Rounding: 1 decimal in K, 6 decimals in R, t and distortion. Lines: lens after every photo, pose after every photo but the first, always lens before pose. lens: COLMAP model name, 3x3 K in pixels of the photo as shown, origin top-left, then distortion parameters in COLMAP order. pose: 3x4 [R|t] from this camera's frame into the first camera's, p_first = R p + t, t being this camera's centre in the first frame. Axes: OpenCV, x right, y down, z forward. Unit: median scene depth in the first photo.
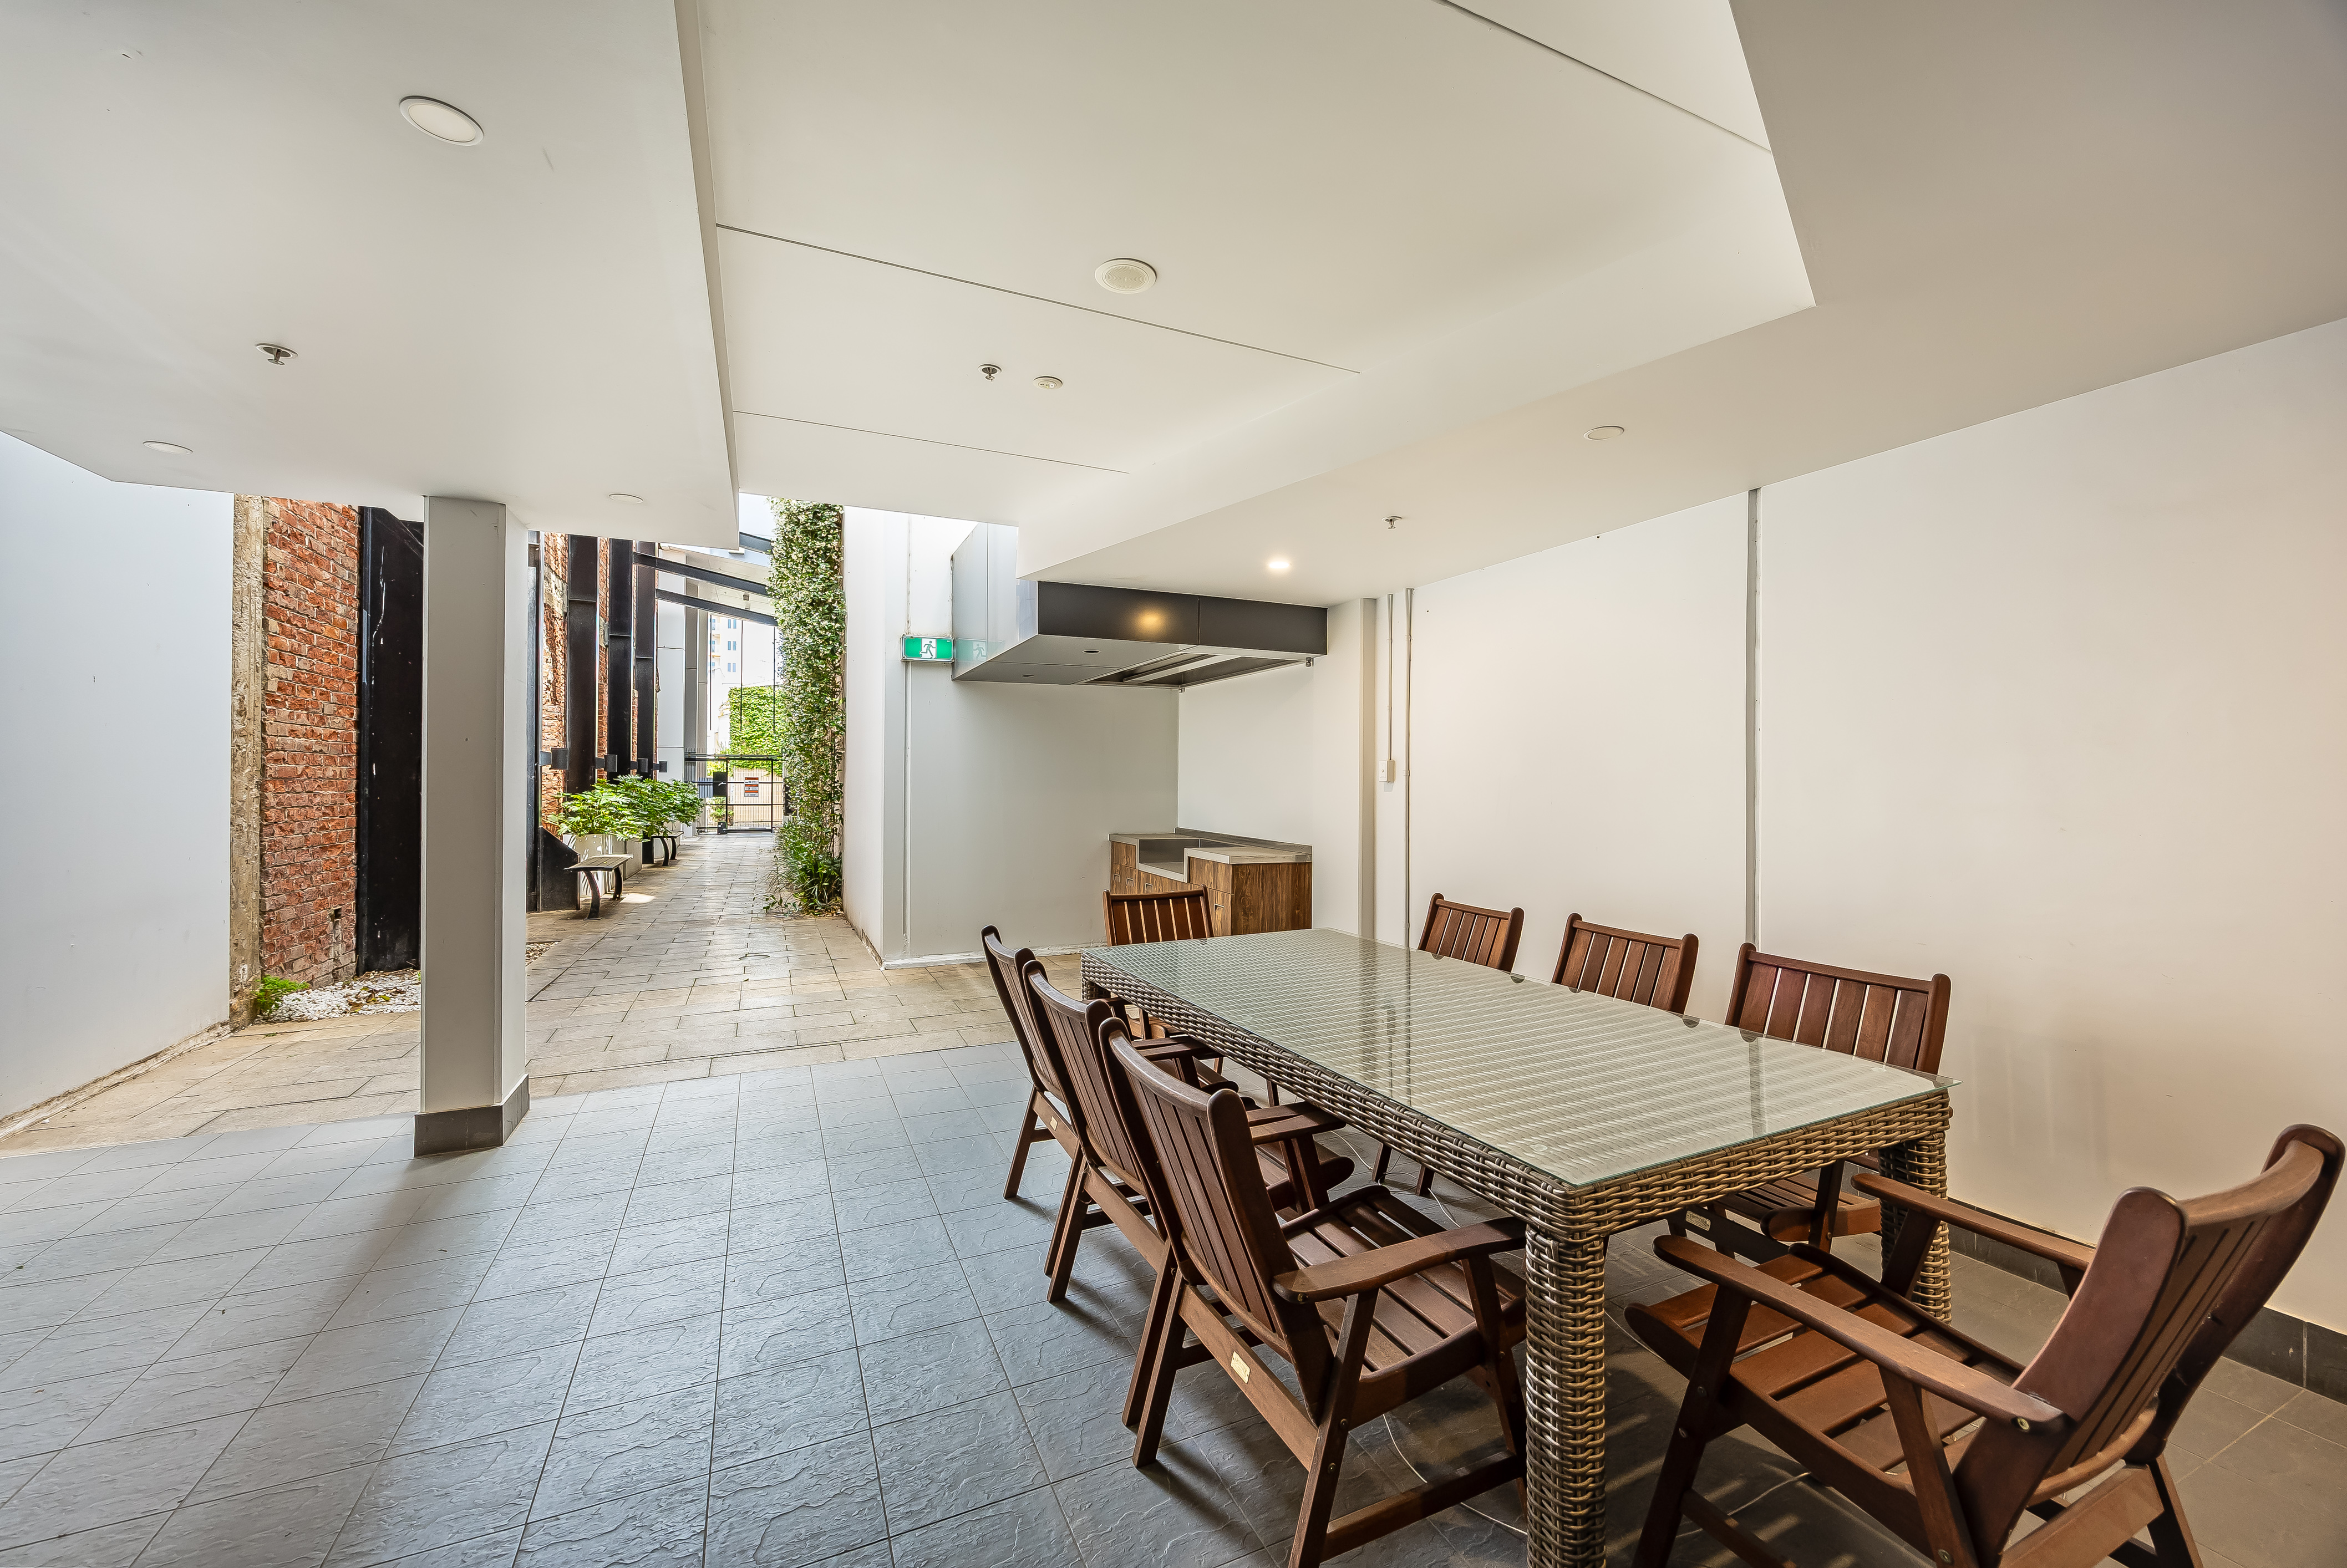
lens RADIAL K [[907.8, 0, 1173.5], [0, 907.8, 784.0], [0, 0, 1]] dist [-0.000234, 0.000291]
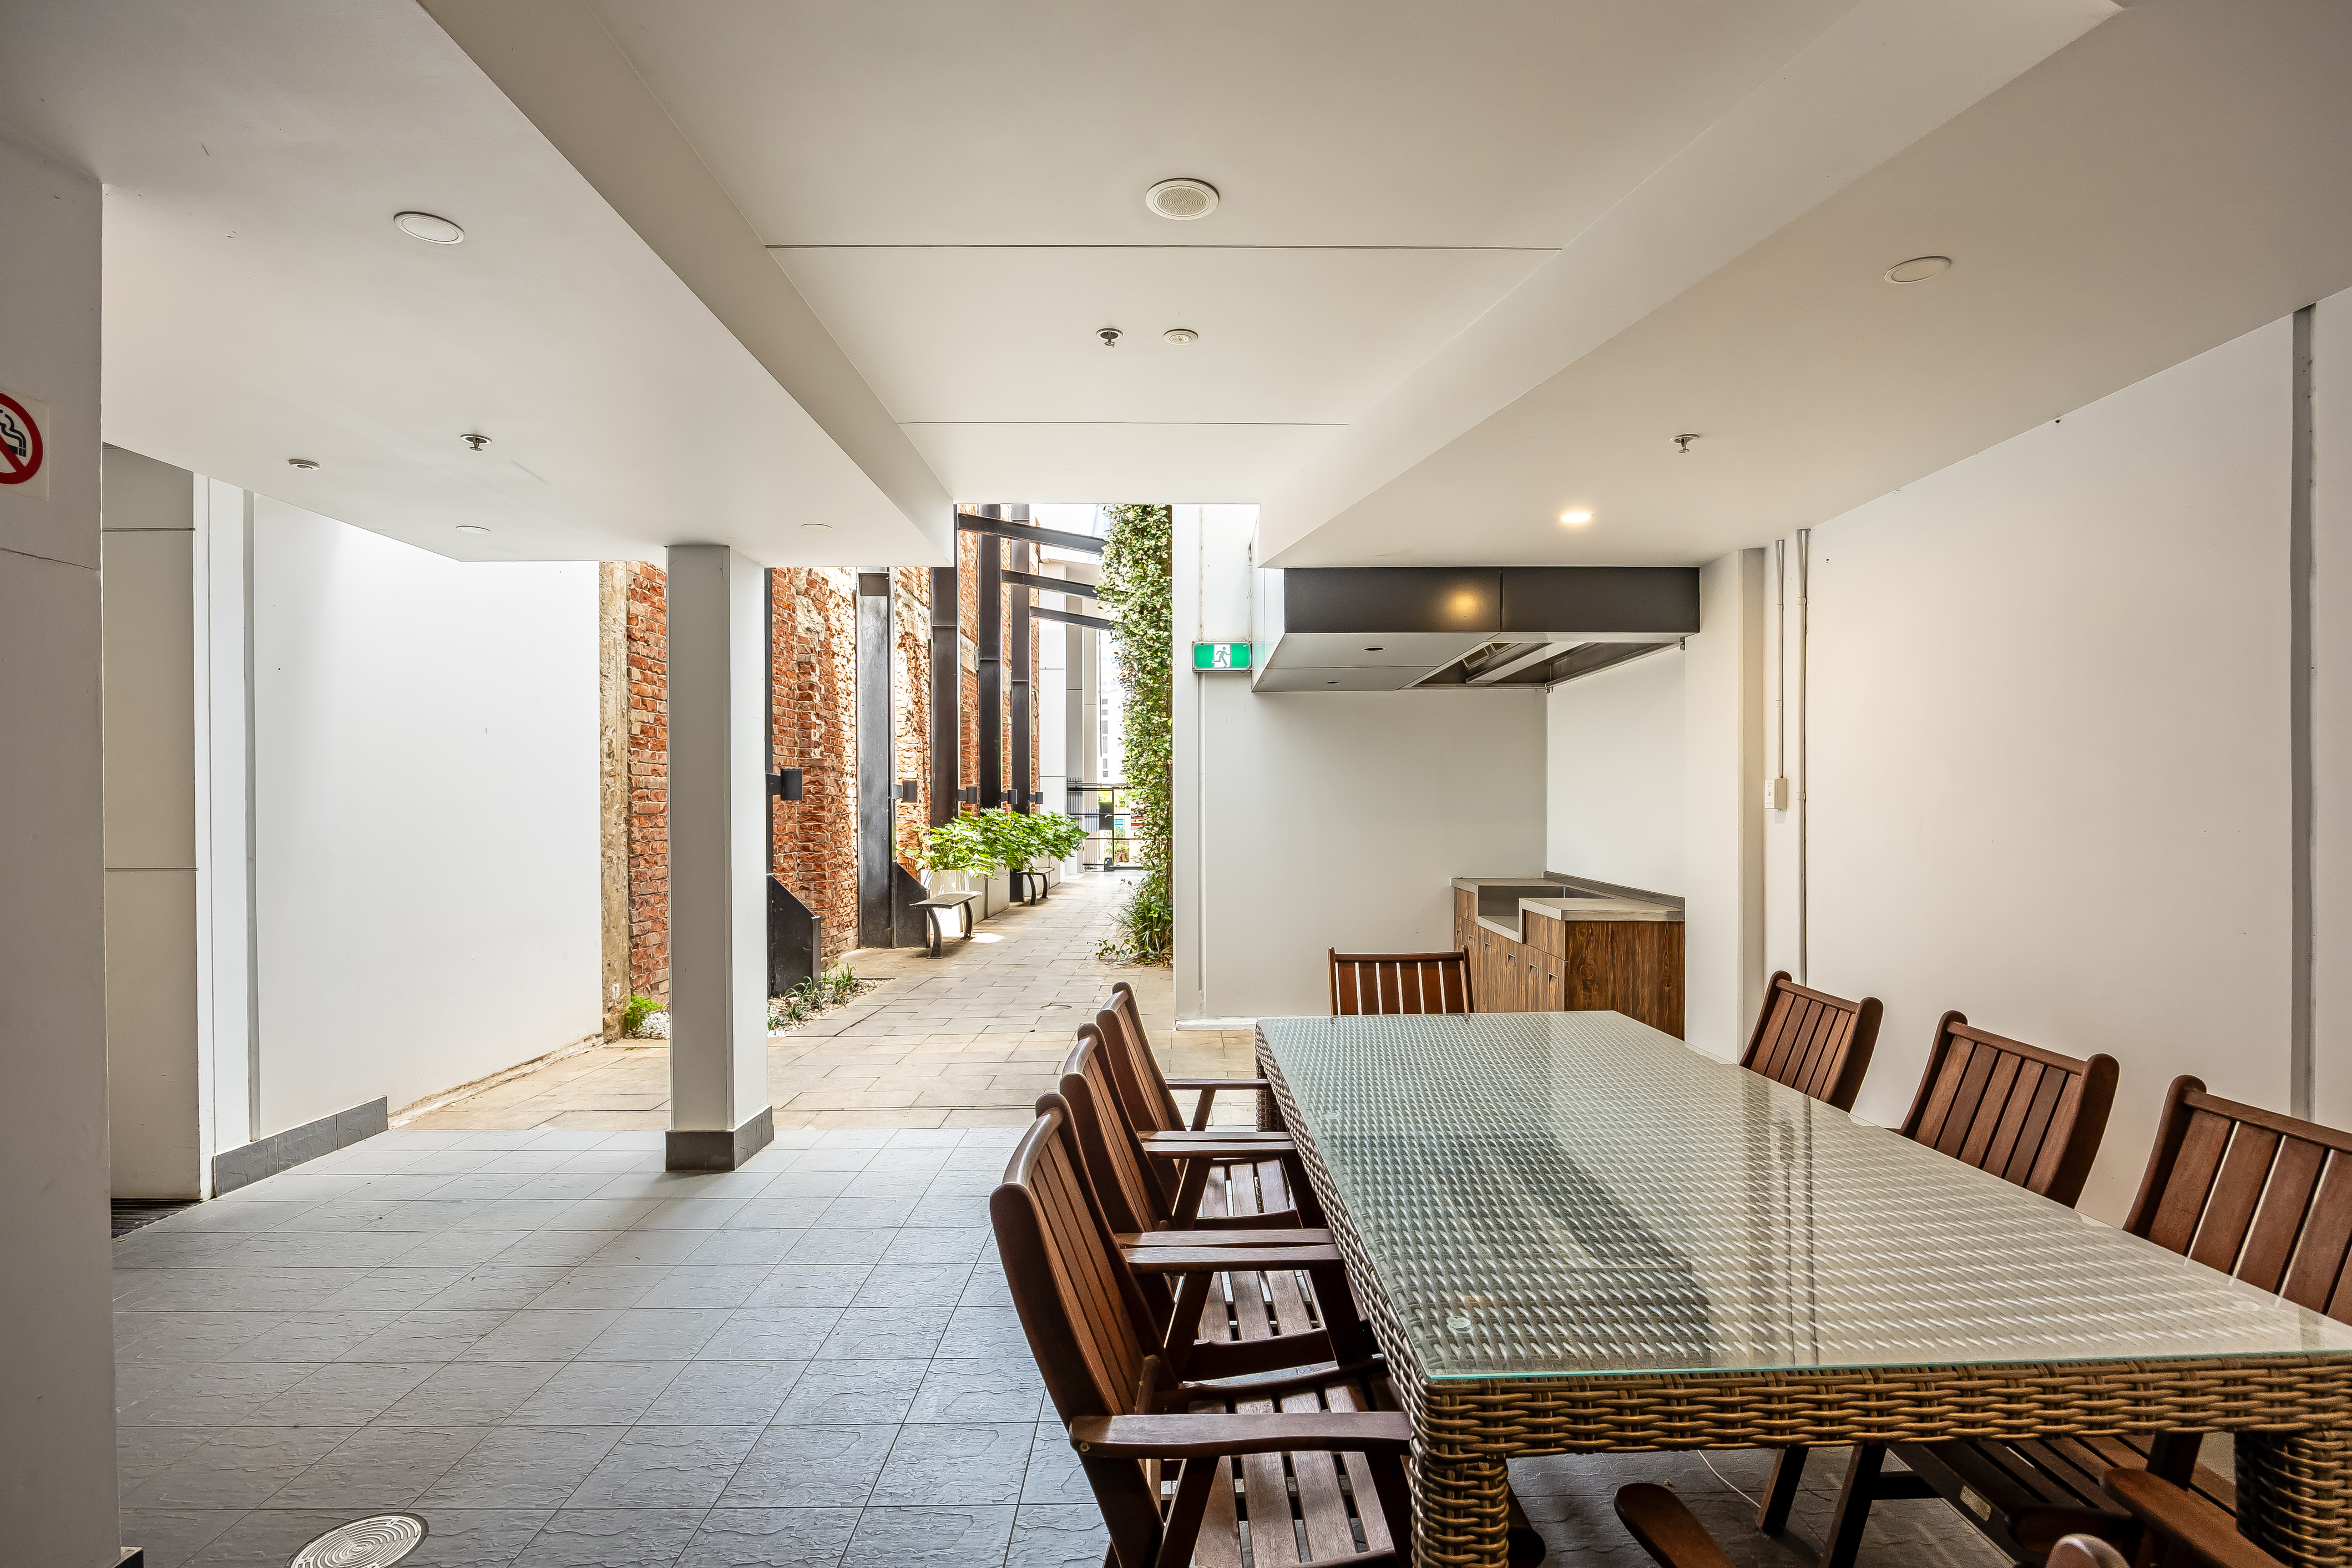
lens RADIAL K [[1124.9, 0, 1180.8], [0, 1124.9, 823.2], [0, 0, 1]] dist [-0.003806, -0.000155]
pose [[0.916755, -0.003262, -0.399438, 0.144510], [0.006586, 0.999954, 0.006950, -0.000674], [0.399397, -0.009002, 0.916734, 0.023670]]
